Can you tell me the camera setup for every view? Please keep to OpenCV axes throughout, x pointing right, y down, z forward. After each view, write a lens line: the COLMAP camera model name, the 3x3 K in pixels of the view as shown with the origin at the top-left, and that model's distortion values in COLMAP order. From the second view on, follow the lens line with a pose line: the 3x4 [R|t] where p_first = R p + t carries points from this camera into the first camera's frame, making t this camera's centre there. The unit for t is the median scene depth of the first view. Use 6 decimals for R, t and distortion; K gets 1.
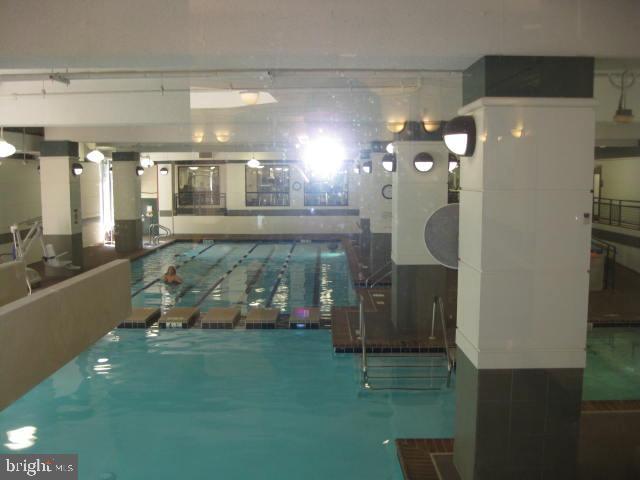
lens RADIAL K [[657.7, 0, 320.0], [0, 657.7, 240.0], [0, 0, 1]] dist [-0.260226, -0.004882]
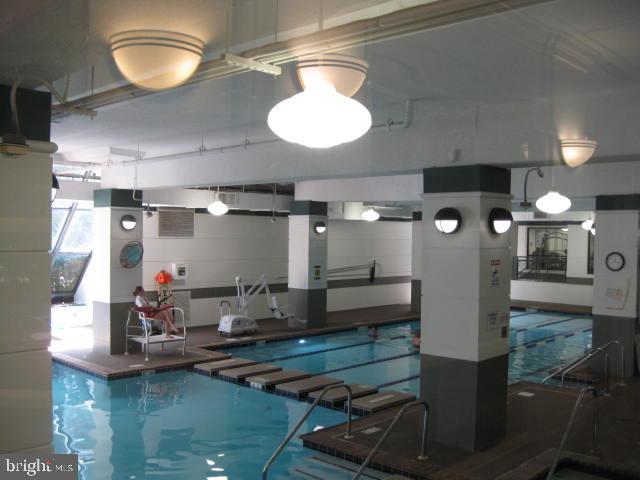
lens RADIAL K [[648.9, 0, 320.0], [0, 648.9, 240.0], [0, 0, 1]] dist [-0.001076, -0.000293]
pose [[0.733205, 0.015341, -0.679835, 0.352012], [-0.079915, 0.994762, -0.063741, -0.023339], [0.675296, 0.101064, 0.730590, 0.218584]]
